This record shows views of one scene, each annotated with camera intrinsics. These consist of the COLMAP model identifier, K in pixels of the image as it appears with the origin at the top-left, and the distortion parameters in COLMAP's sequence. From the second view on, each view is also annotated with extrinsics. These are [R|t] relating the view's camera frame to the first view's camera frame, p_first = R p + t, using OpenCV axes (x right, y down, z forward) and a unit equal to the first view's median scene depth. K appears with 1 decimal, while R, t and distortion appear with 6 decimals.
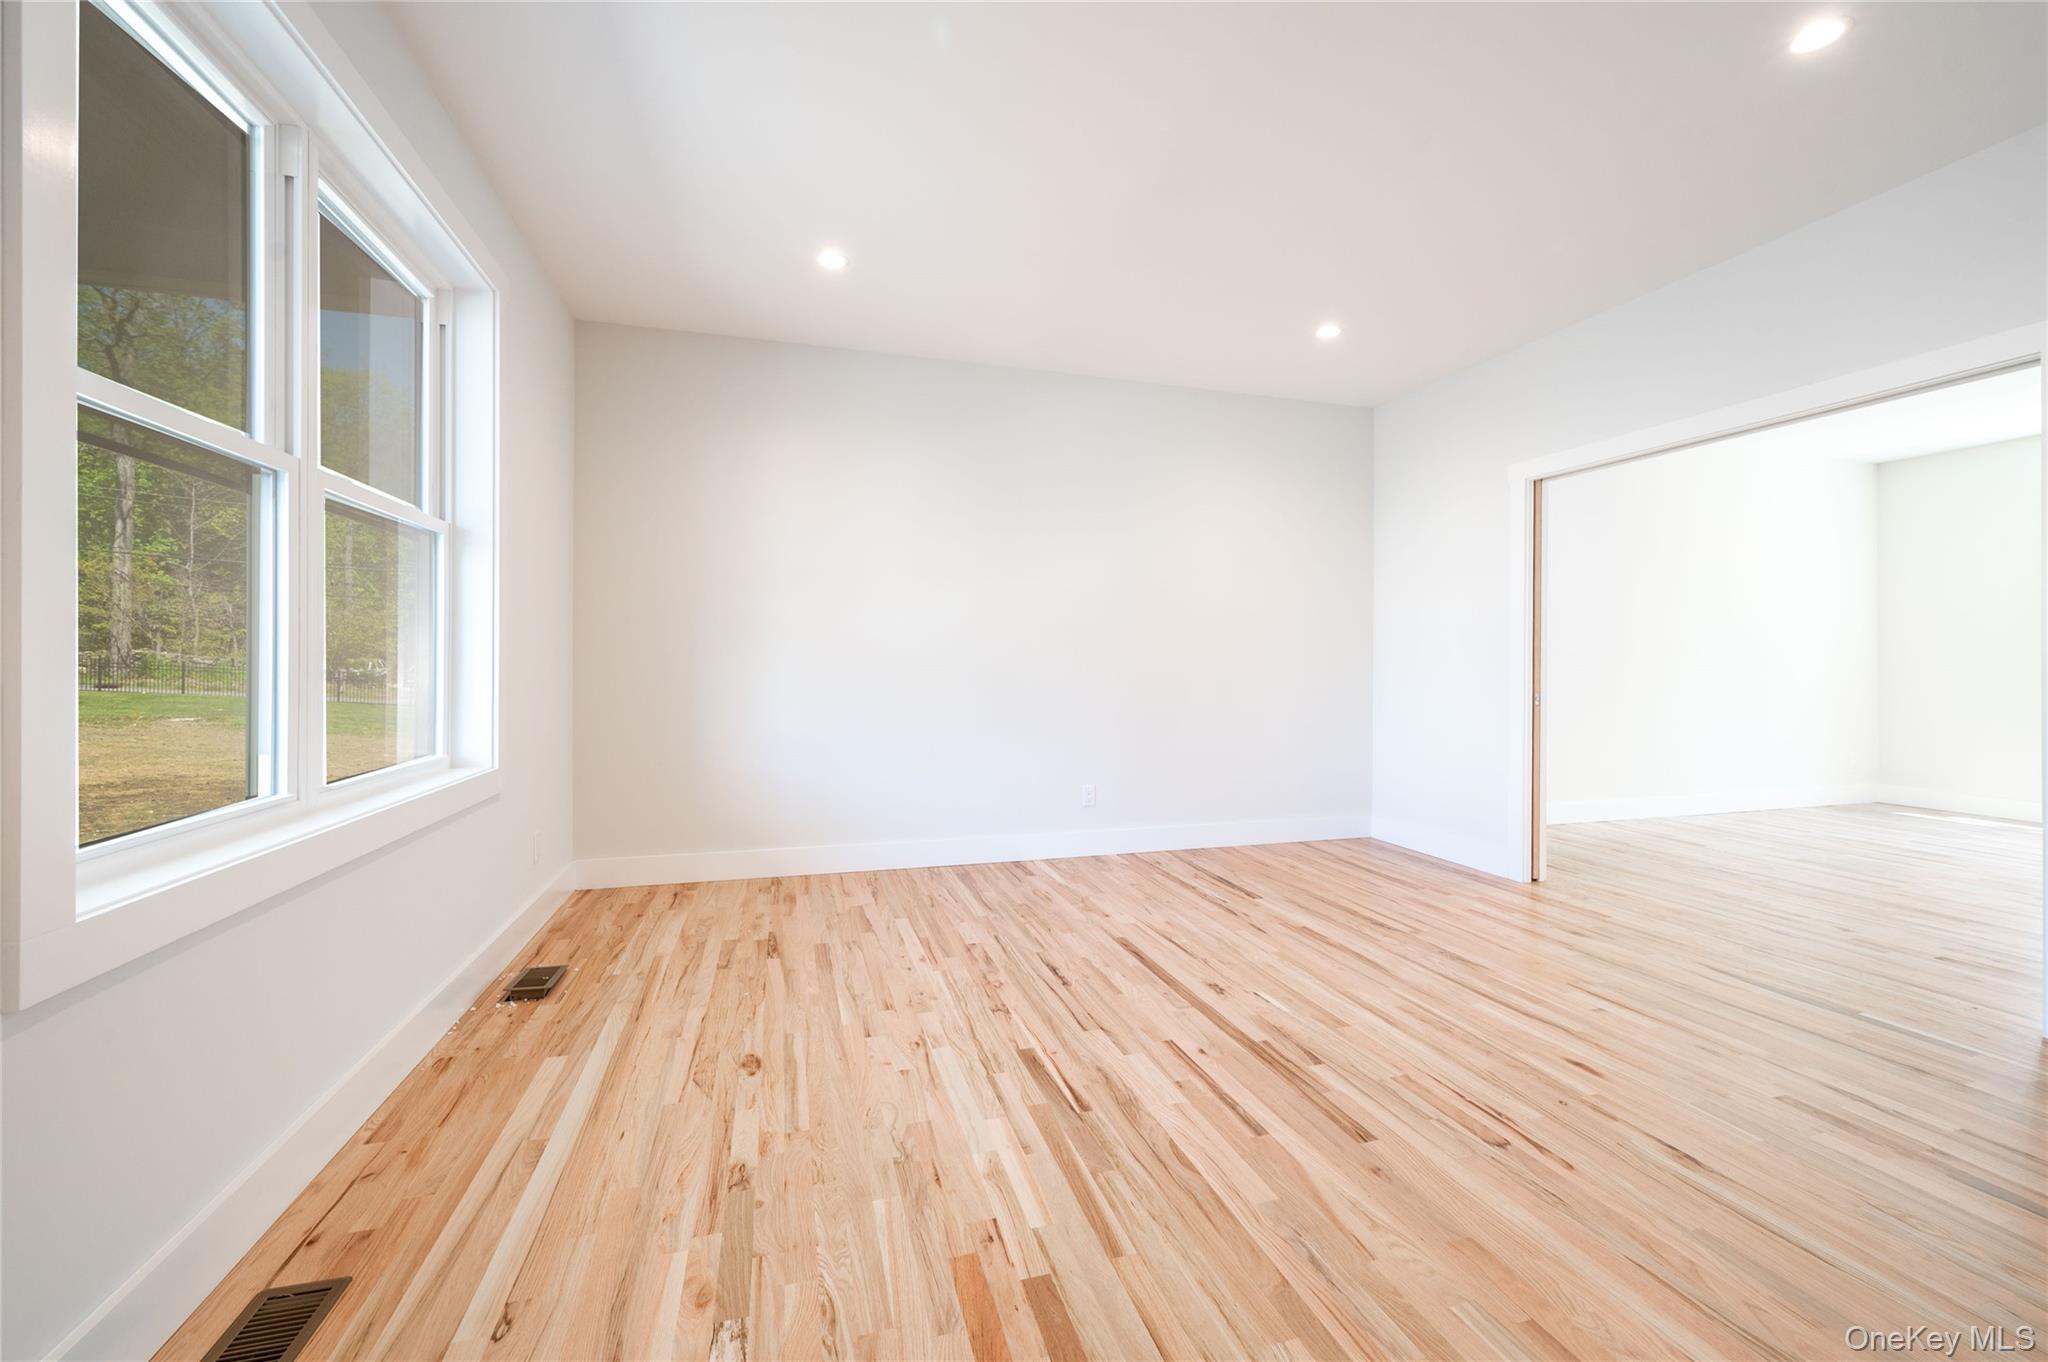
lens RADIAL K [[845.3, 0, 1019.8], [0, 845.3, 667.9], [0, 0, 1]] dist [-0.002954, 0.000175]
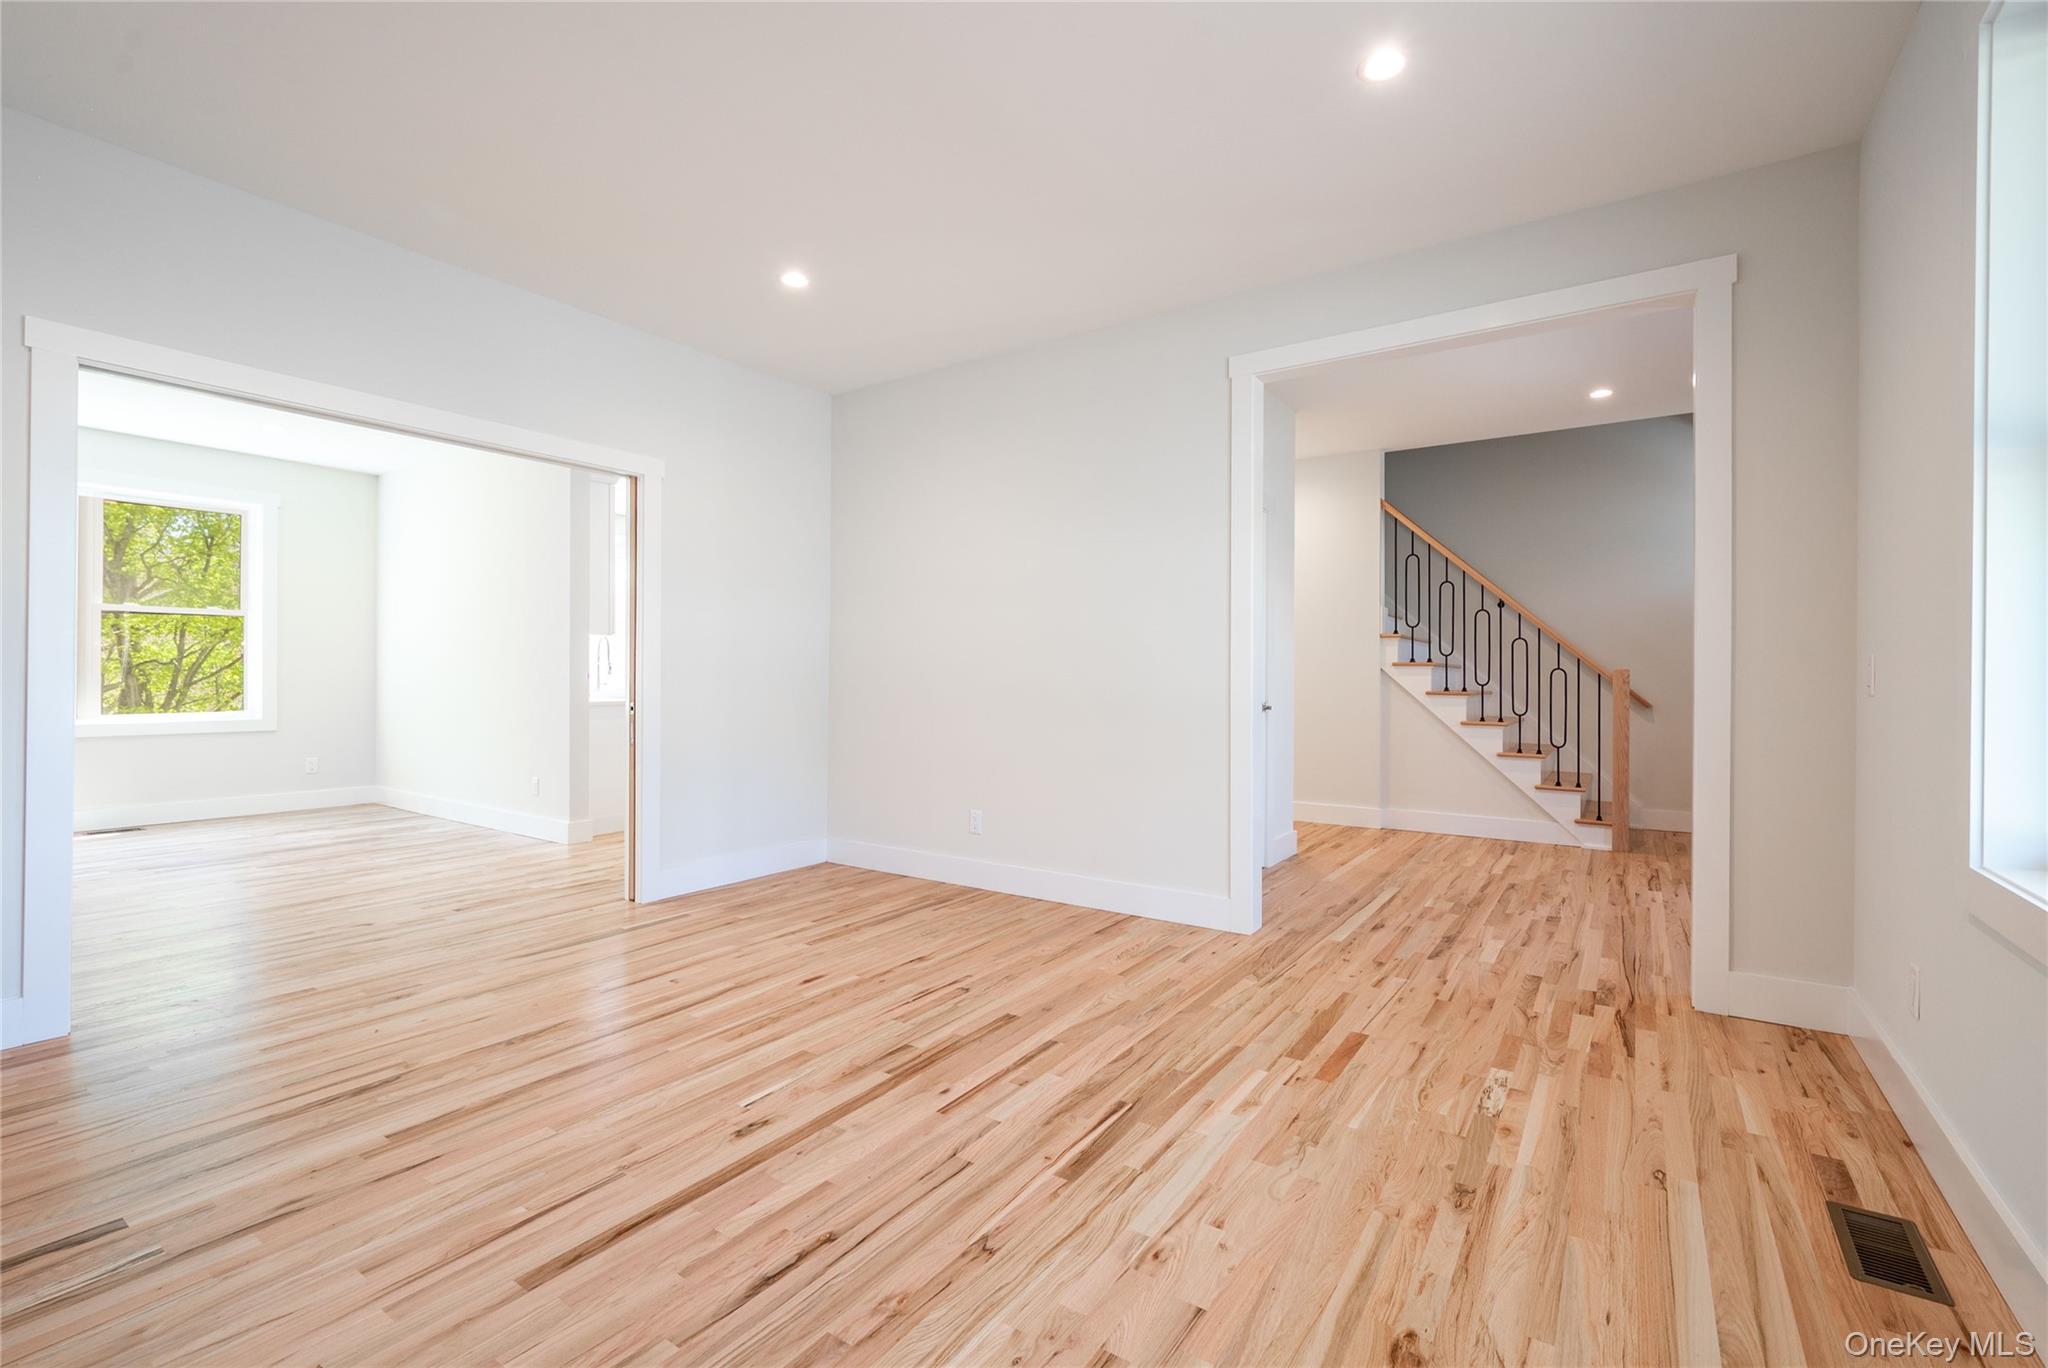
lens RADIAL K [[898.4, 0, 1019.2], [0, 898.4, 680.6], [0, 0, 1]] dist [-0.003054, 0.000104]
pose [[-0.638178, -0.012551, 0.769787, -0.653371], [-0.003502, 0.999904, 0.013400, -0.026551], [-0.769881, 0.005855, -0.638160, 1.681817]]
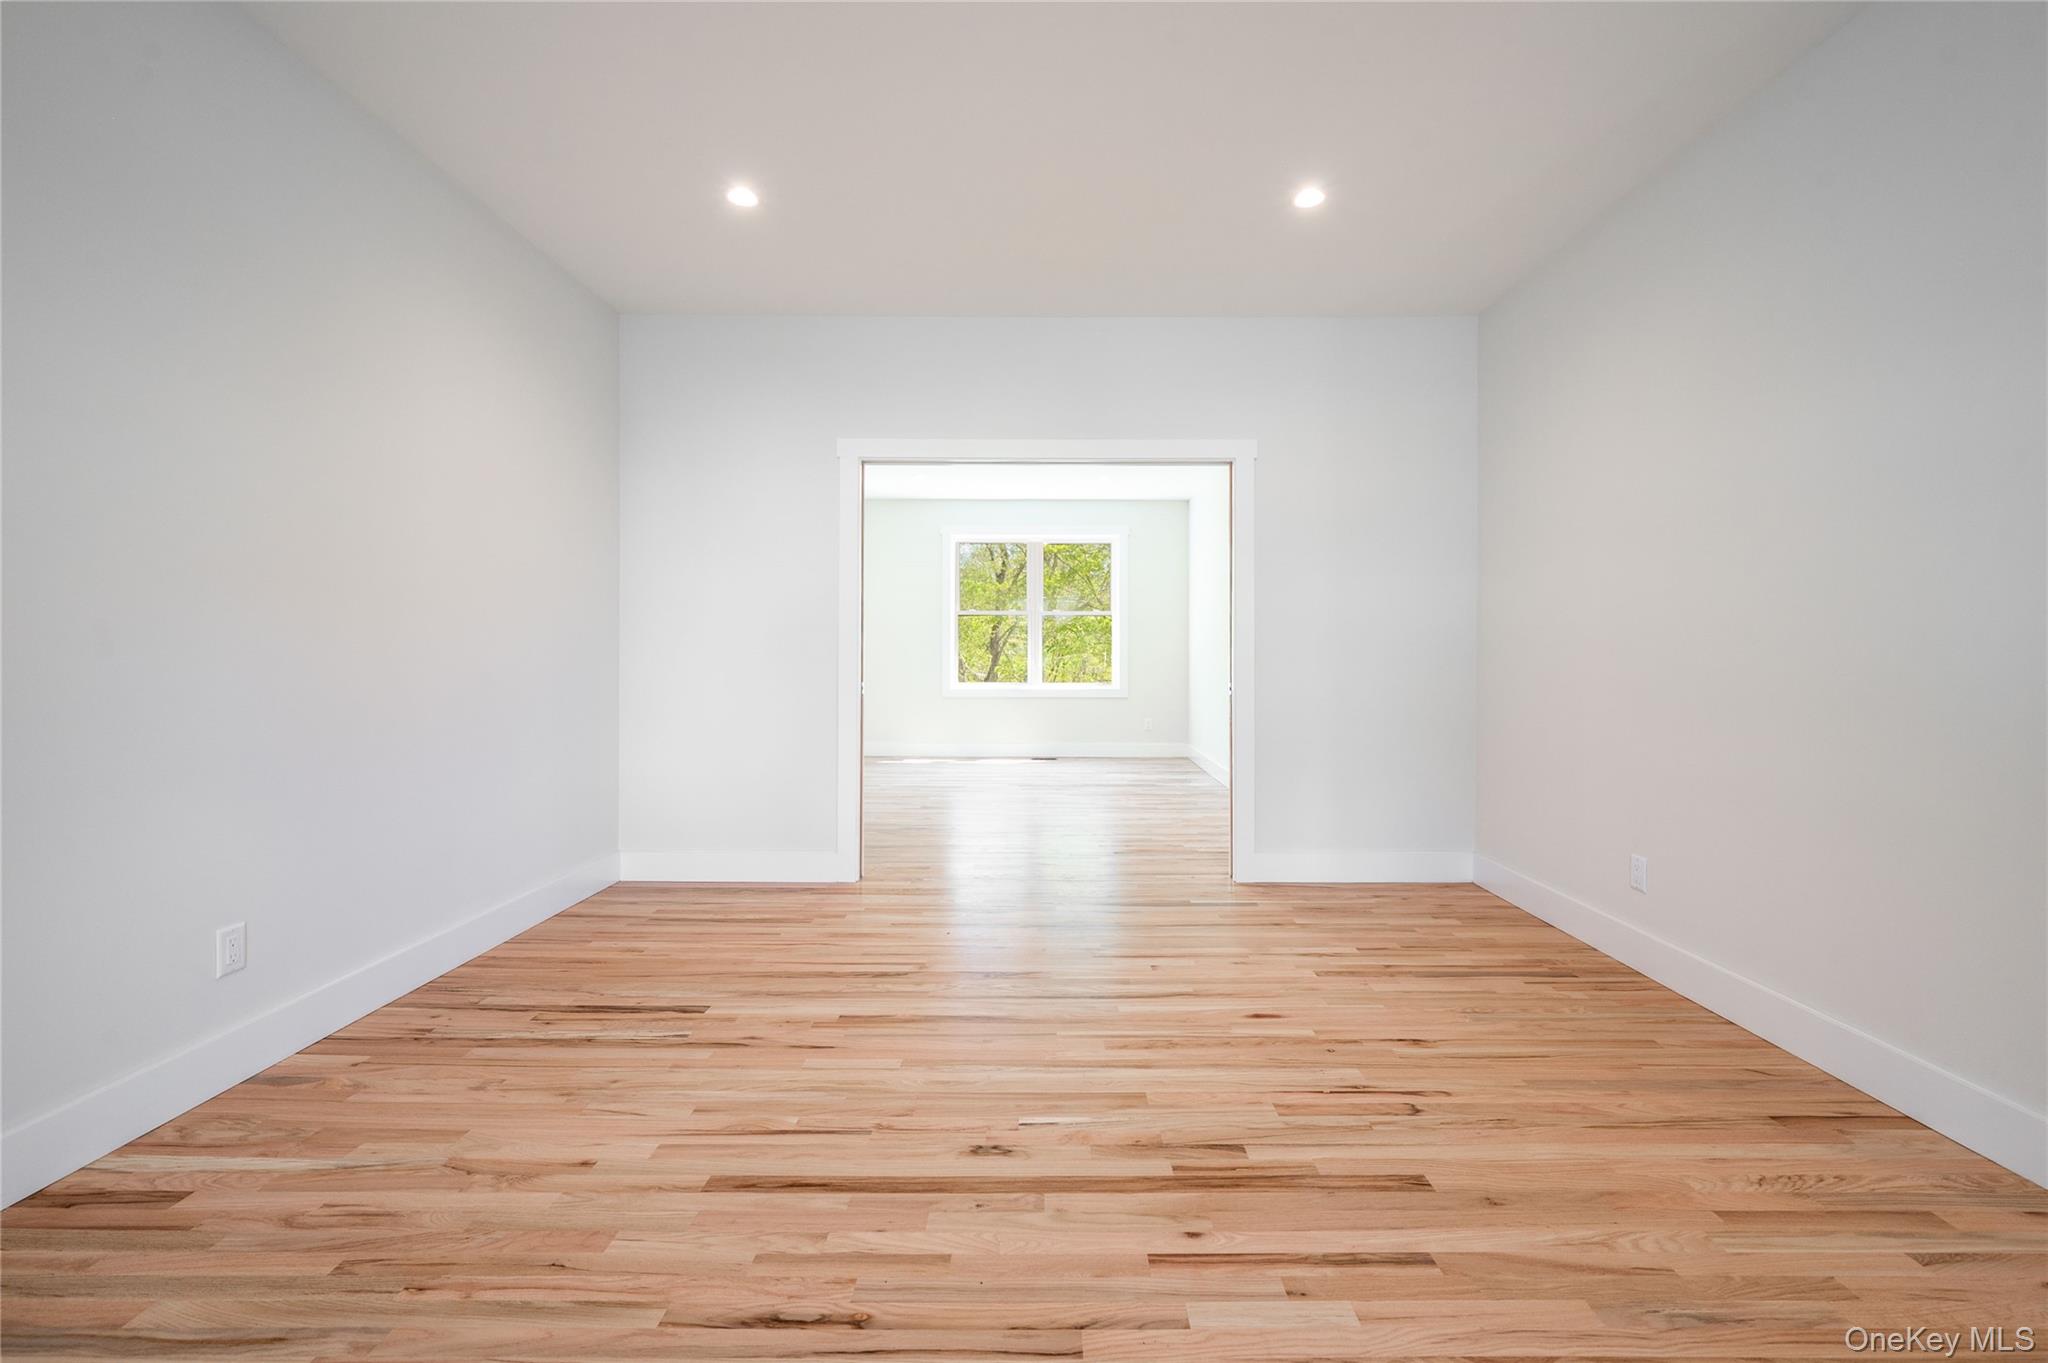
lens RADIAL K [[810.9, 0, 1043.5], [0, 810.9, 688.0], [0, 0, 1]] dist [-0.002291, 0.000340]
pose [[0.275984, -0.044568, 0.960128, -0.466476], [0.004911, 0.998977, 0.044959, -0.027530], [-0.961150, -0.007693, 0.275921, 0.998868]]
